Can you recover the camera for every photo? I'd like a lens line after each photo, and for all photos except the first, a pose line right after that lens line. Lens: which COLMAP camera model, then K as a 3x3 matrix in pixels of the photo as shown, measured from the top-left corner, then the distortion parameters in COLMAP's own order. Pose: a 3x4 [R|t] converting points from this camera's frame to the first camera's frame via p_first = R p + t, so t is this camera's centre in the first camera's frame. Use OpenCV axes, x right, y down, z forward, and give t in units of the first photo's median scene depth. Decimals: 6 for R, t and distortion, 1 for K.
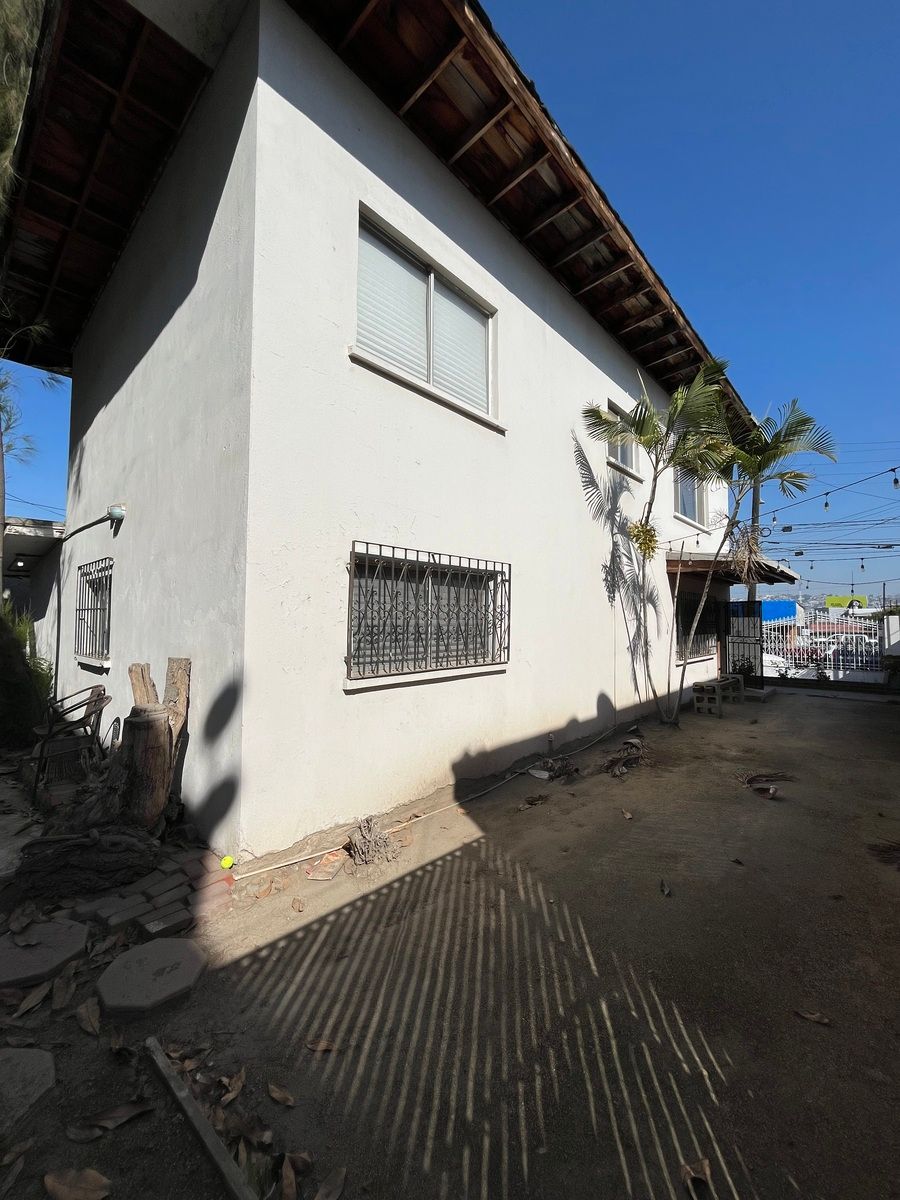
lens RADIAL K [[484.3, 0, 449.5], [0, 484.3, 595.1], [0, 0, 1]] dist [-0.002346, 0.000085]
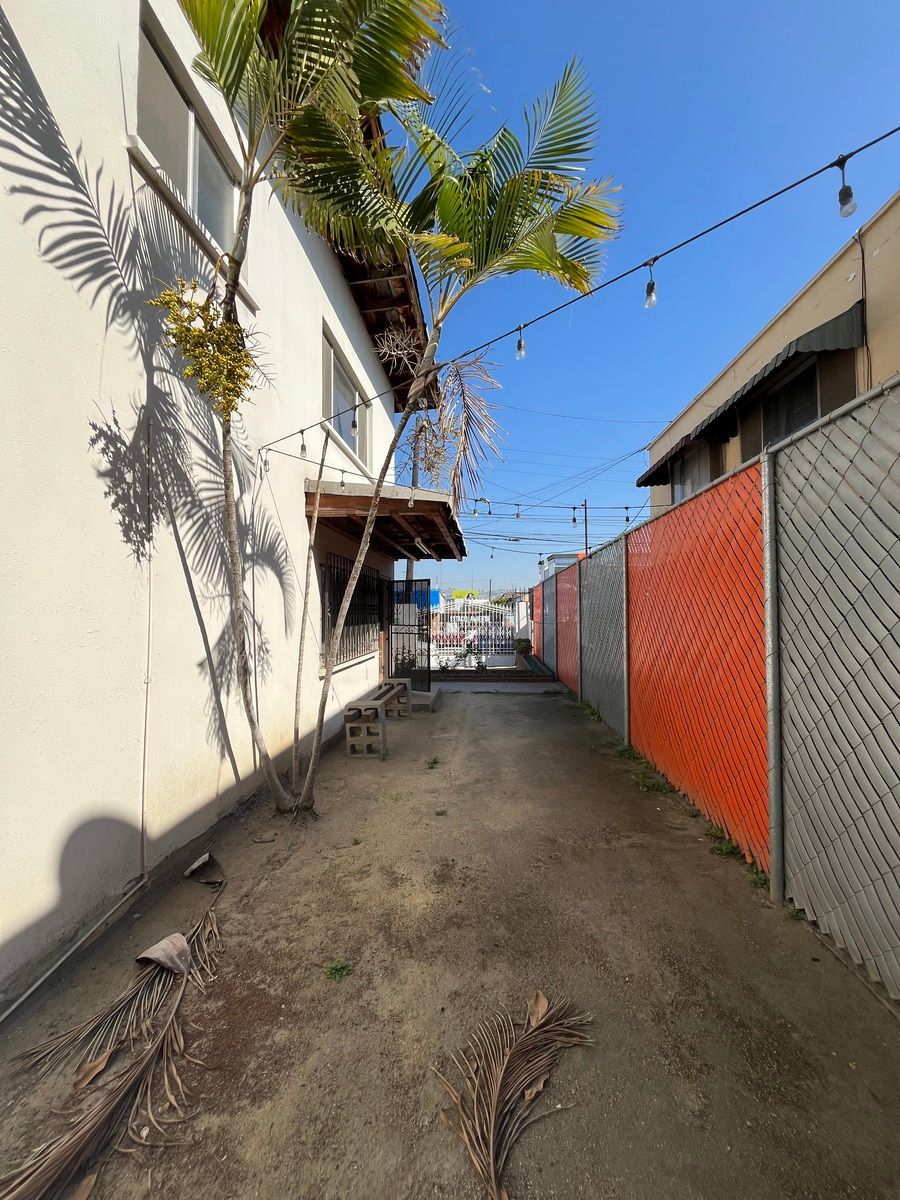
lens RADIAL K [[484.3, 0, 449.5], [0, 484.3, 595.1], [0, 0, 1]] dist [-0.002346, 0.000085]
pose [[0.790815, 0.010841, 0.611959, 0.255179], [-0.022477, 0.999683, 0.011337, 0.037655], [-0.611642, -0.022720, 0.790808, 0.484020]]
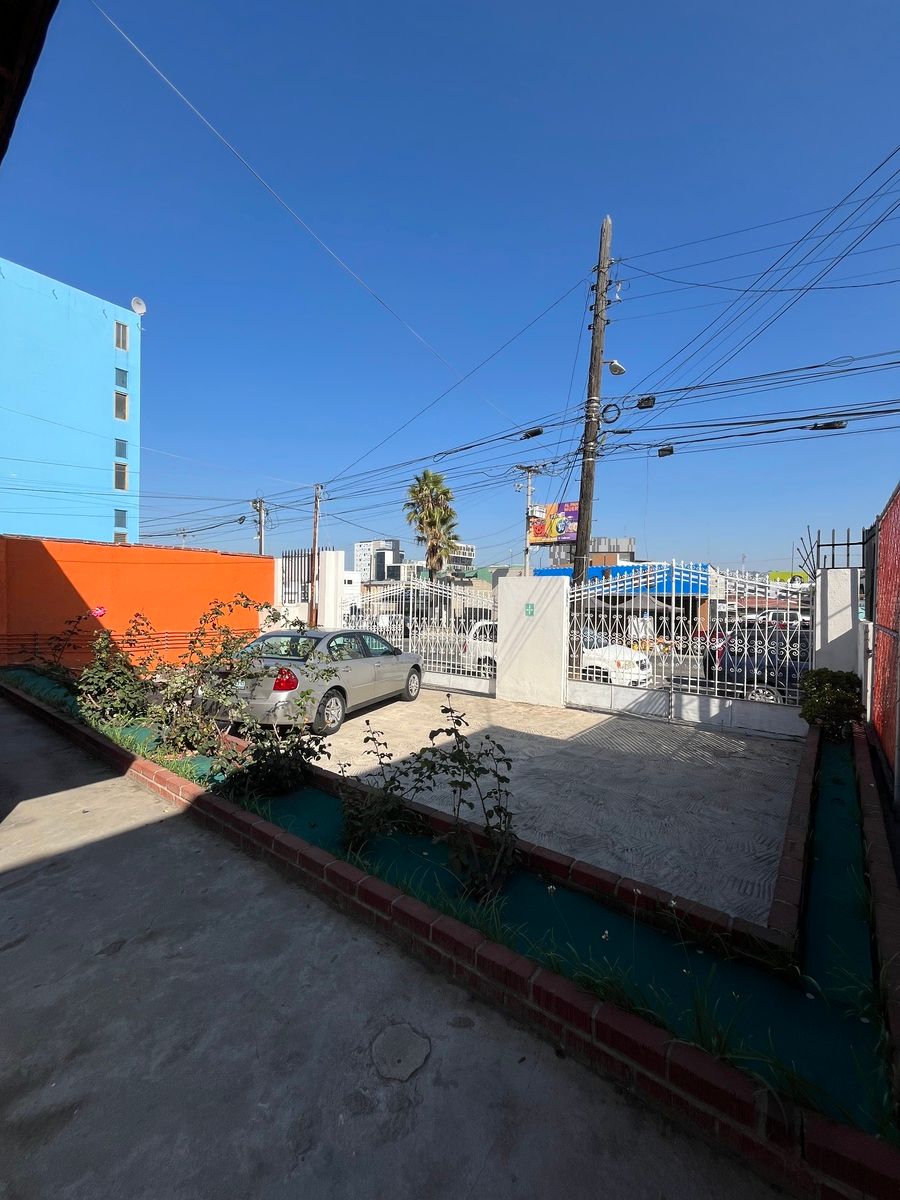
lens RADIAL K [[484.3, 0, 449.5], [0, 484.3, 595.1], [0, 0, 1]] dist [-0.002346, 0.000085]
pose [[0.997314, 0.007933, 0.072808, 1.136586], [-0.011910, 0.998451, 0.054347, 0.093343], [-0.072265, -0.055068, 0.995864, 1.246560]]
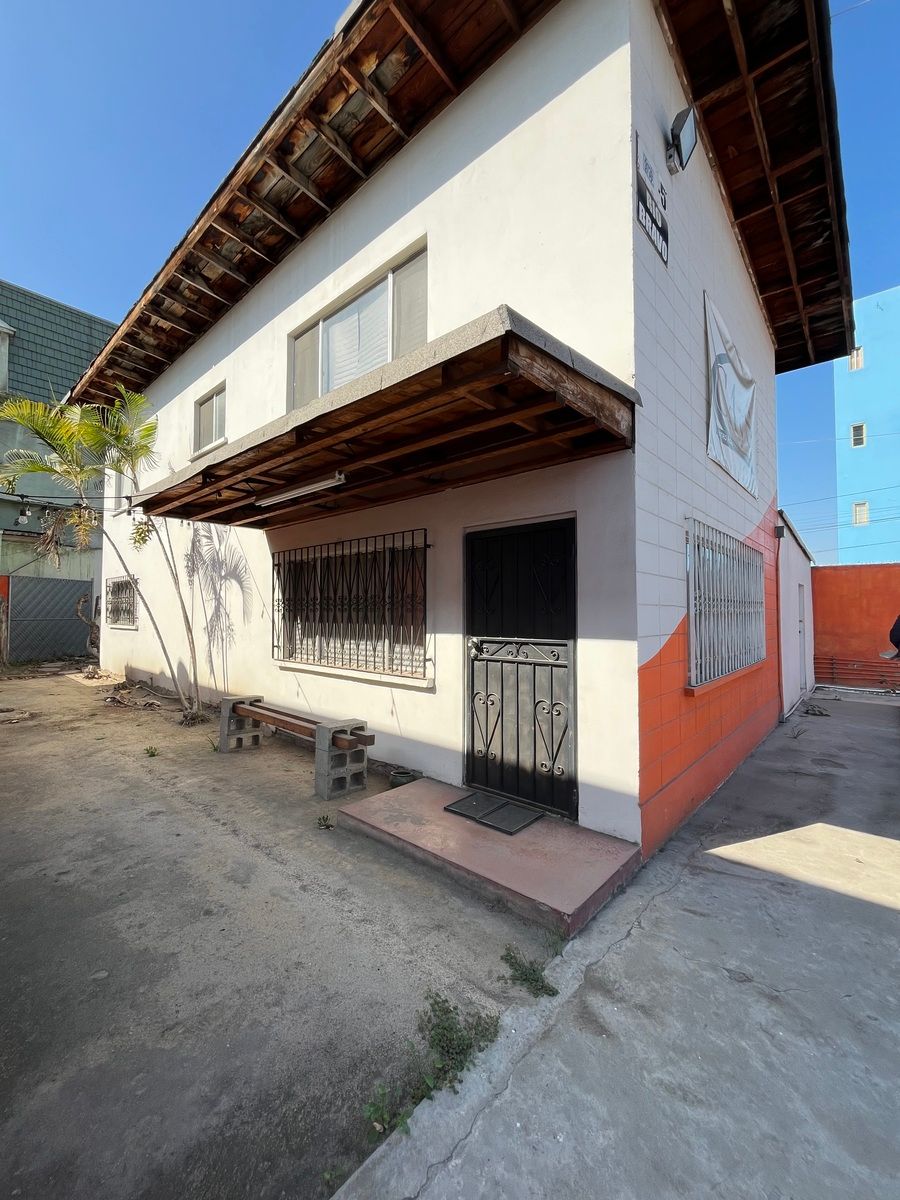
lens RADIAL K [[484.3, 0, 449.5], [0, 484.3, 595.1], [0, 0, 1]] dist [-0.002346, 0.000085]
pose [[0.005935, -0.042579, -0.999075, 1.246225], [0.046696, 0.998015, -0.042257, 0.097330], [0.998892, -0.046402, 0.007911, 1.360237]]
